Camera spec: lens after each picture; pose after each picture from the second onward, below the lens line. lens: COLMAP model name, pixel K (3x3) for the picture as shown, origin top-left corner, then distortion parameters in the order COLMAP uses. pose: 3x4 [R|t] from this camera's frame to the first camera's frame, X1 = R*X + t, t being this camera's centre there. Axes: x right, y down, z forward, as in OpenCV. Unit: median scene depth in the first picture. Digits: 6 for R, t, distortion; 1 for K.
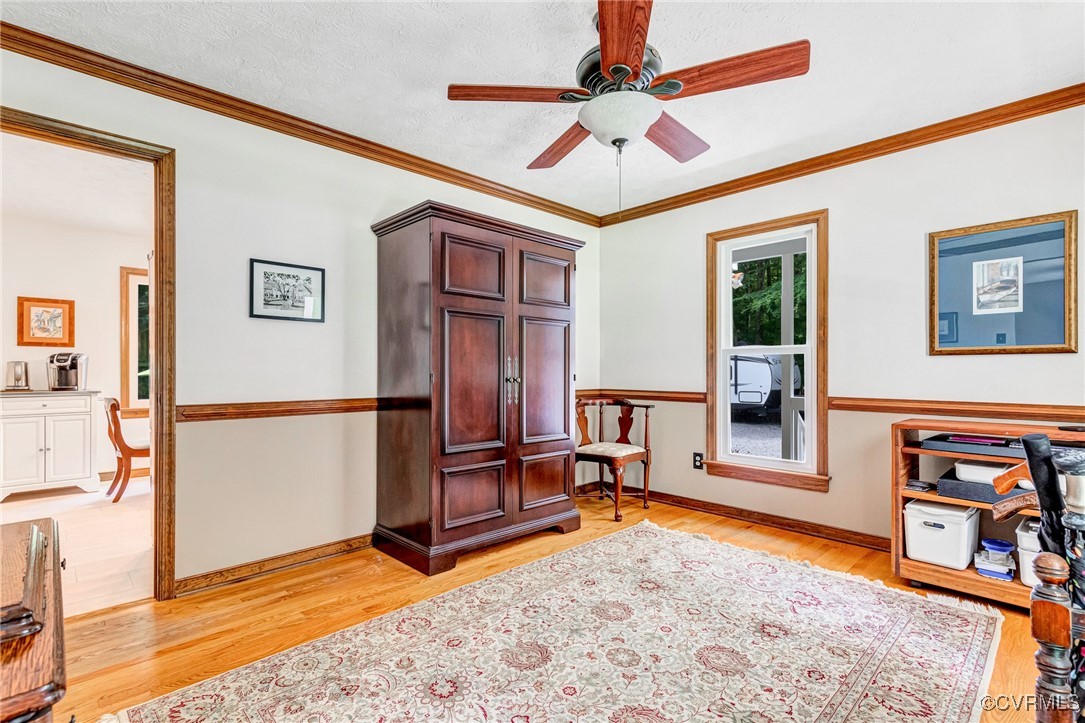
lens RADIAL K [[514.1, 0, 552.4], [0, 514.1, 365.0], [0, 0, 1]] dist [0.009747, -0.000073]
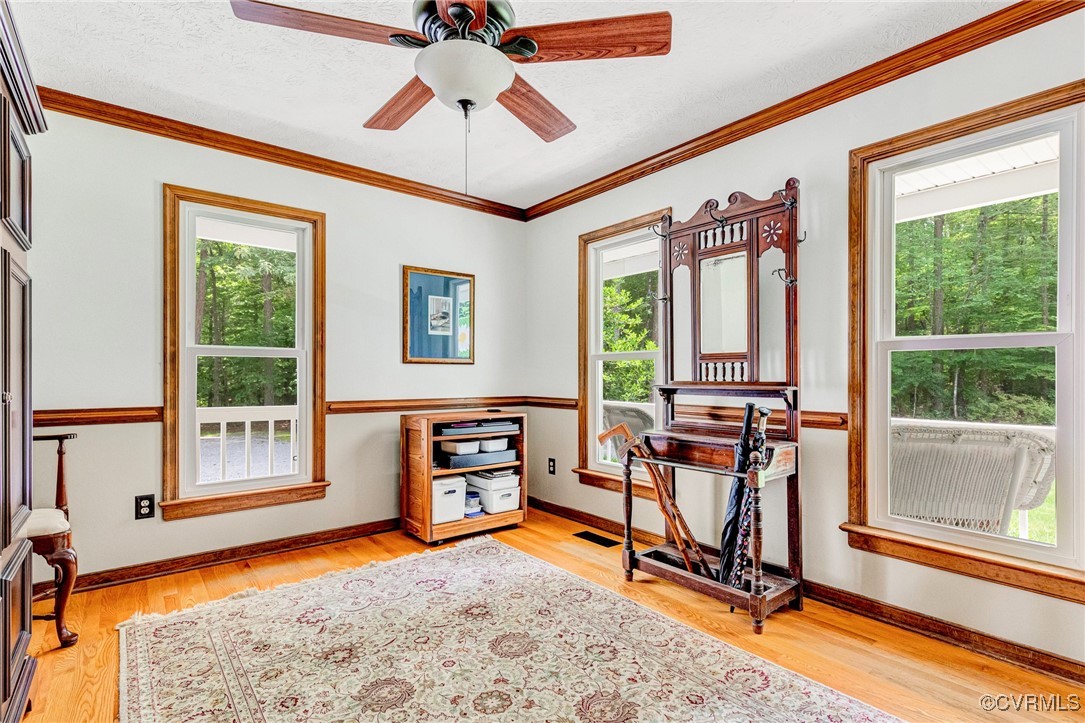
lens RADIAL K [[514.1, 0, 545.0], [0, 514.1, 371.2], [0, 0, 1]] dist [0.009747, -0.000073]
pose [[0.110670, 0.008865, 0.993818, -0.495770], [-0.008588, 0.999931, -0.007964, 0.007717], [-0.993820, -0.007654, 0.110738, 0.558430]]
